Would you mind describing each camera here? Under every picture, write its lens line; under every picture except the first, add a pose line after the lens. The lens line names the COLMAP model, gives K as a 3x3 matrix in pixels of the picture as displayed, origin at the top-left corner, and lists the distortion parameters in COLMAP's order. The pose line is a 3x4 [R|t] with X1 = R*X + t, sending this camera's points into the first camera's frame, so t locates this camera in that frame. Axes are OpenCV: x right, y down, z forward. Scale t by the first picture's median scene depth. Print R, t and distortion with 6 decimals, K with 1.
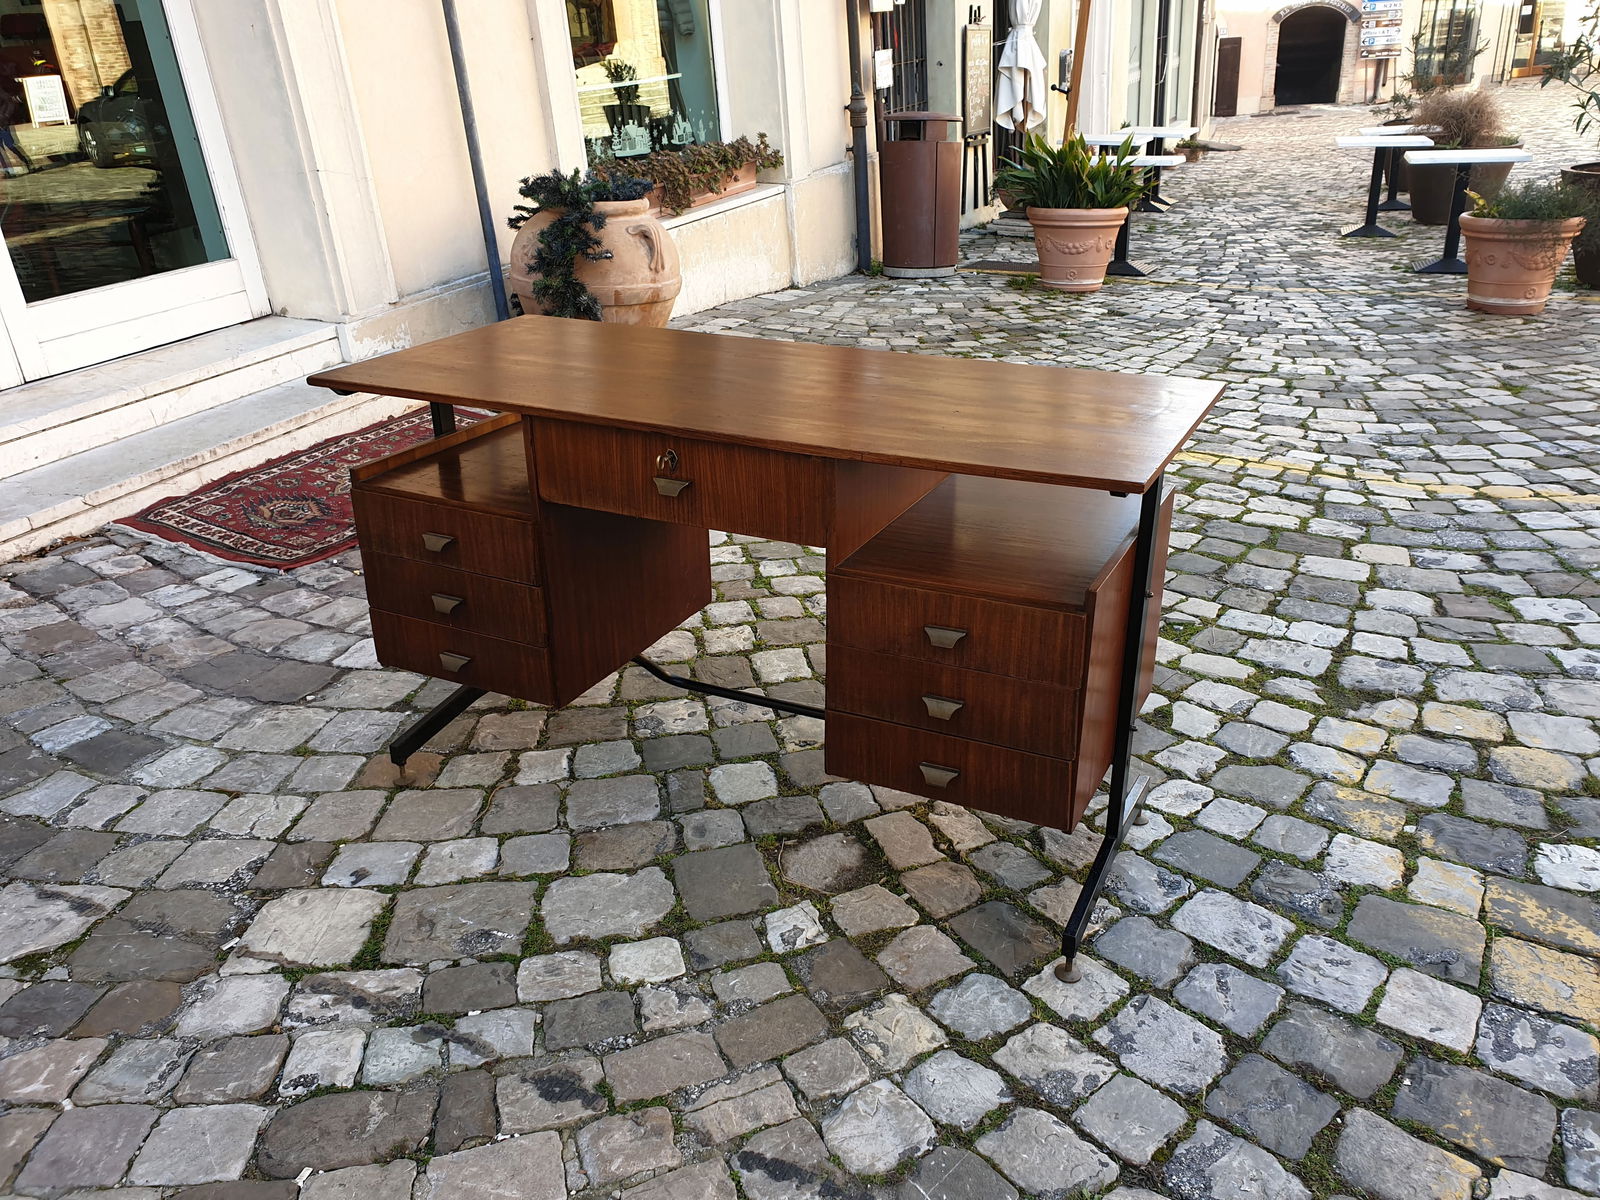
lens RADIAL K [[1251.1, 0, 846.6], [0, 1251.1, 600.8], [0, 0, 1]] dist [0.003754, 0.018848]
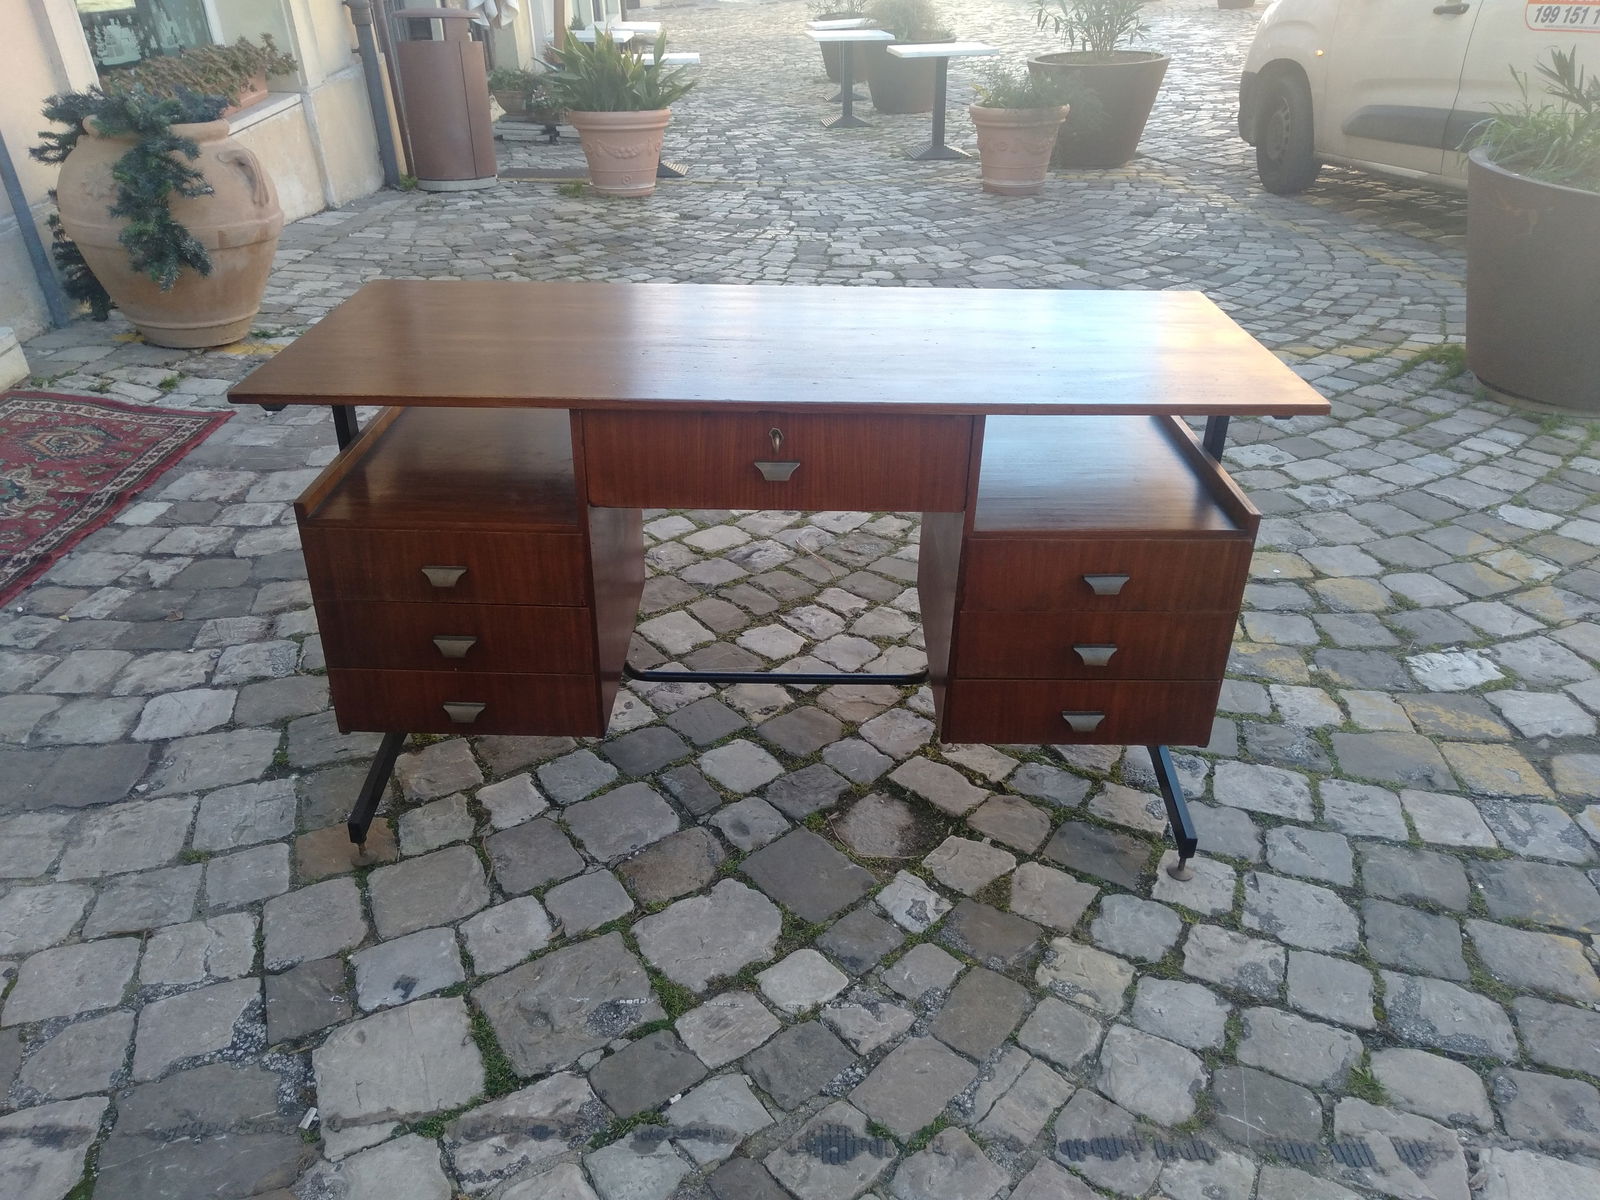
lens RADIAL K [[1192.3, 0, 797.6], [0, 1192.3, 607.2], [0, 0, 1]] dist [0.022500, -0.008361]
pose [[0.910920, -0.188308, 0.367104, -0.365330], [0.152779, 0.980471, 0.123837, -0.079086], [-0.383254, -0.056720, 0.921900, 0.167829]]
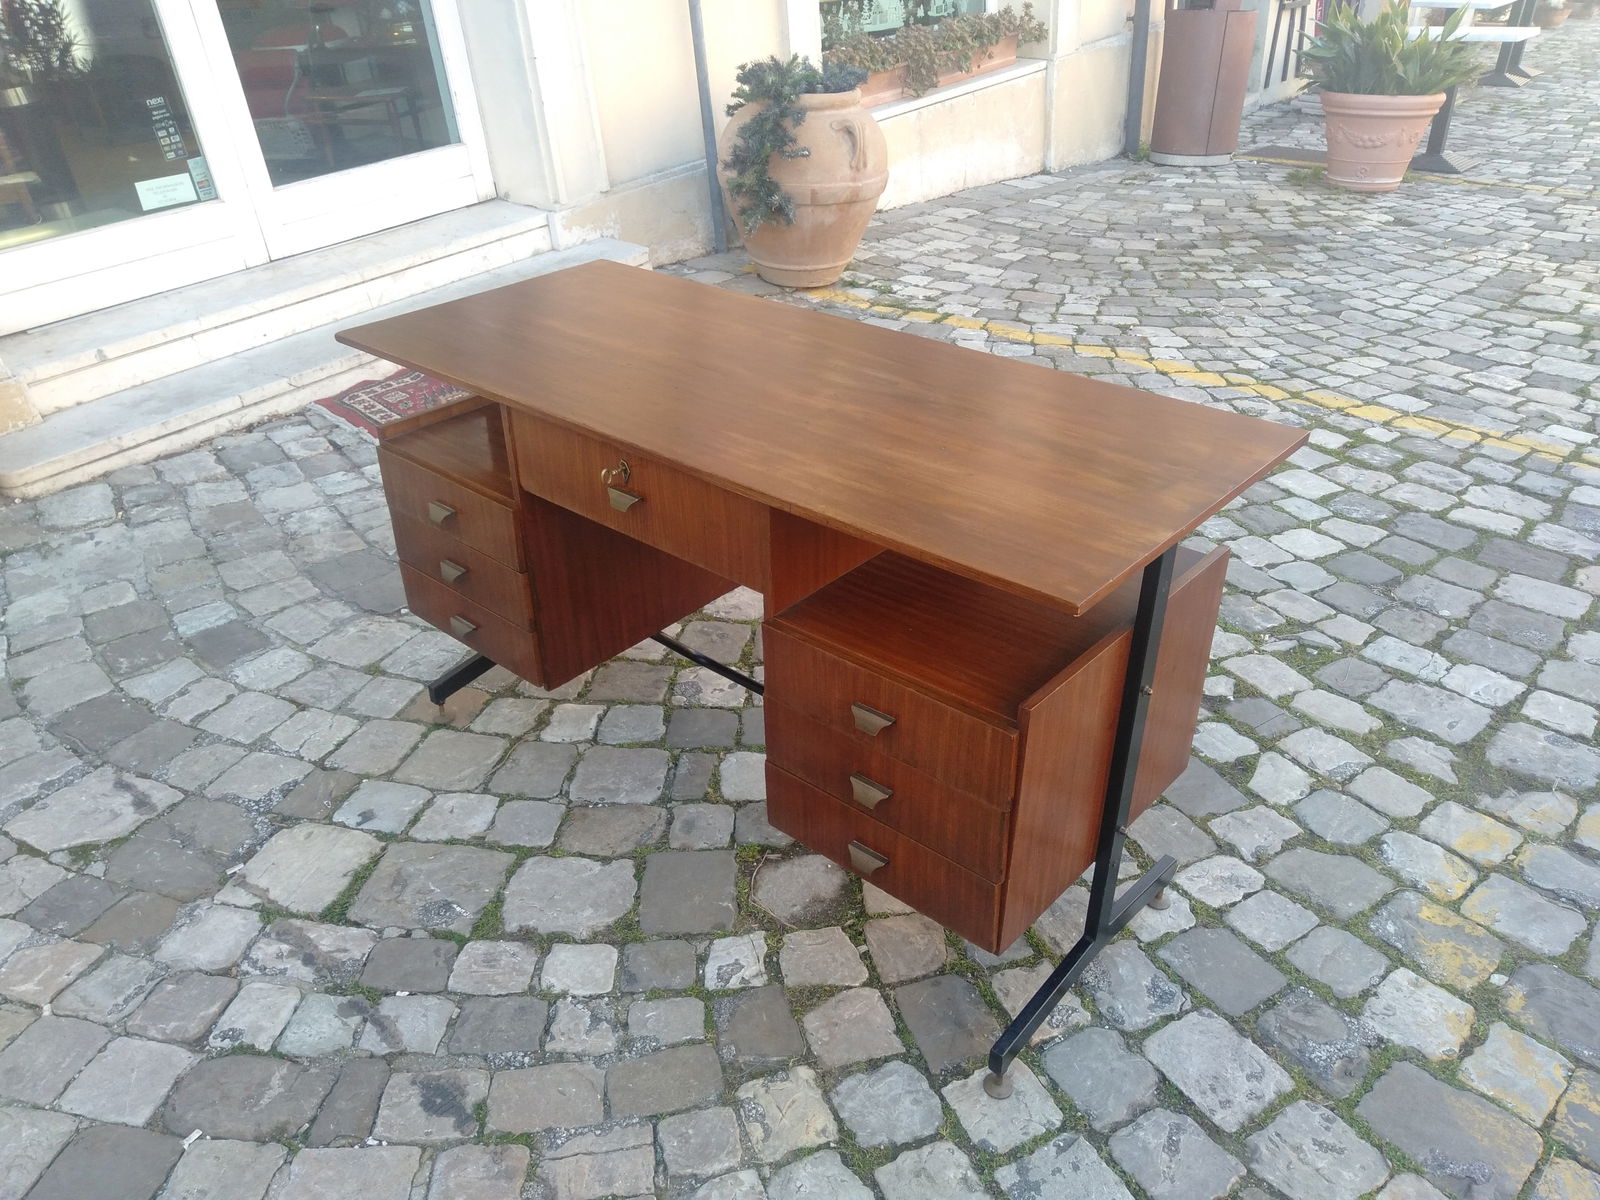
lens RADIAL K [[1199.4, 0, 791.8], [0, 1199.4, 604.3], [0, 0, 1]] dist [0.016254, -0.003549]
pose [[0.957642, 0.132570, -0.255629, 0.171673], [-0.099672, 0.985451, 0.137665, -0.120120], [0.270160, -0.106355, 0.956923, 0.140753]]
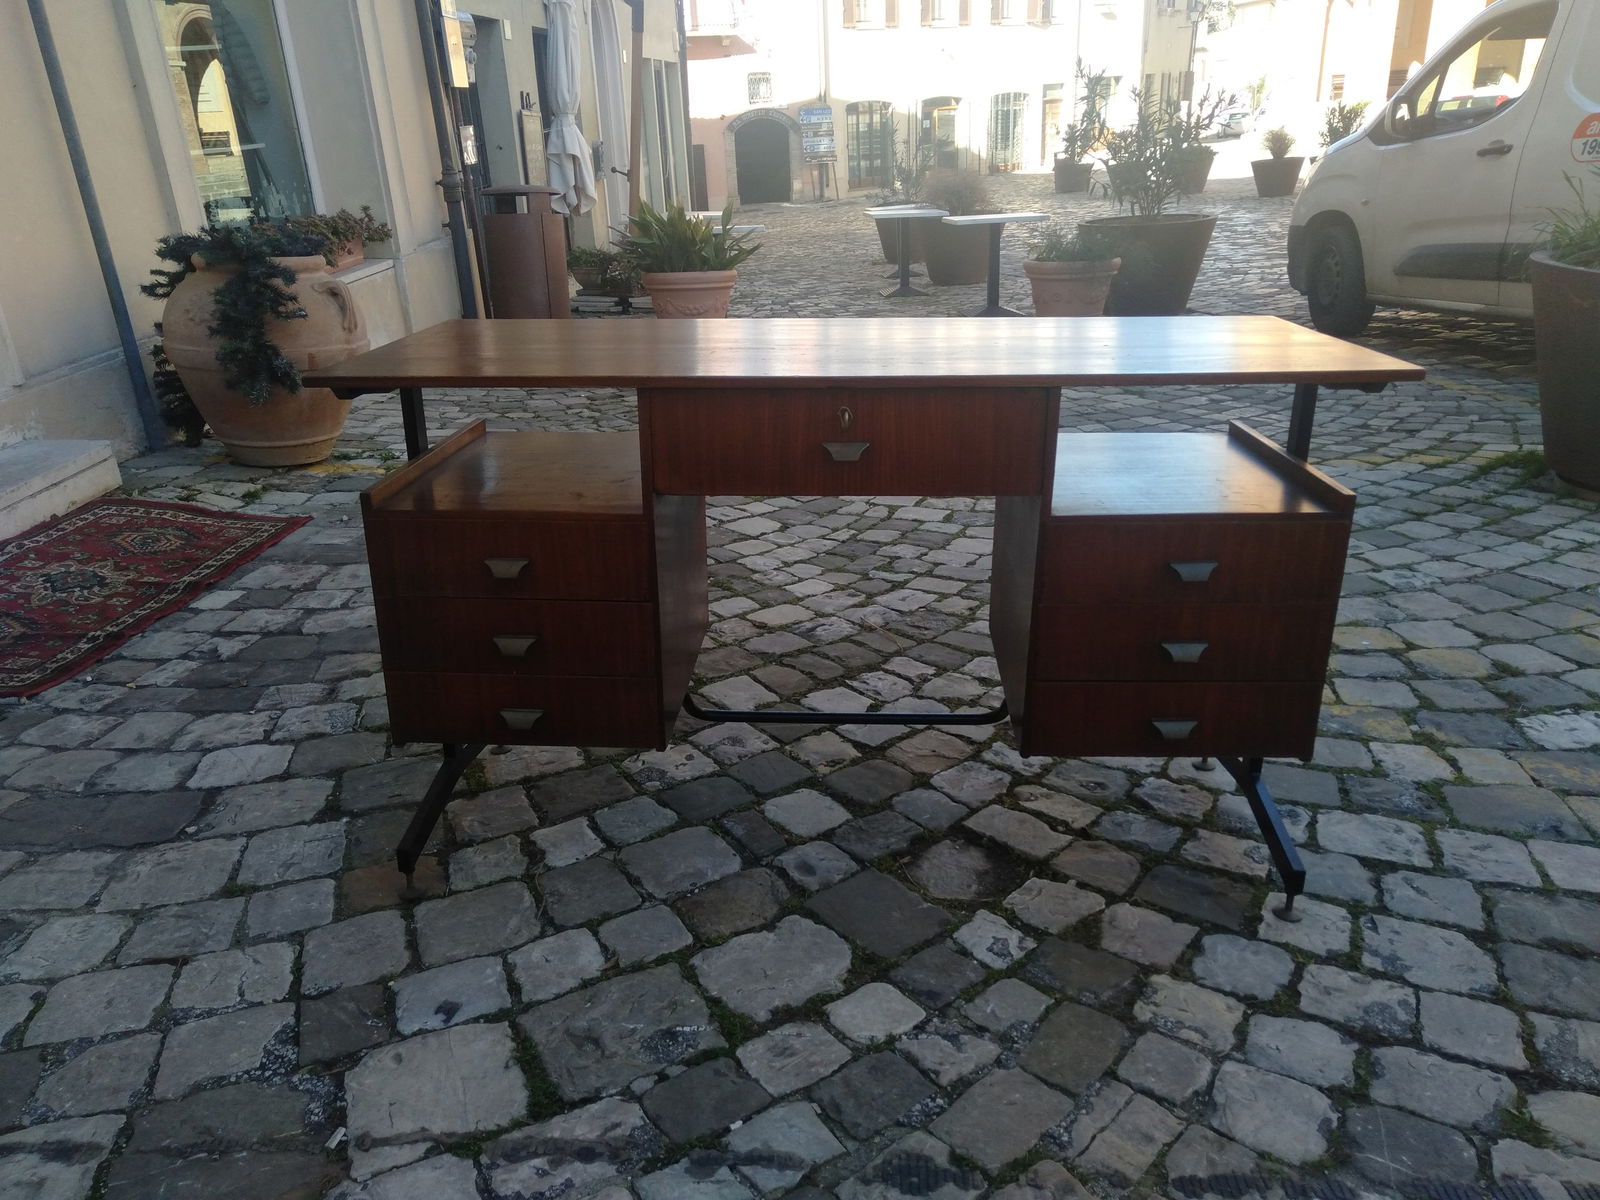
lens RADIAL K [[1189.7, 0, 796.6], [0, 1189.7, 604.7], [0, 0, 1]] dist [0.025272, -0.009285]
pose [[0.928988, -0.135407, 0.344451, -0.377007], [0.156447, 0.987105, -0.033897, 0.028246], [-0.335419, 0.085378, 0.938192, 0.197582]]
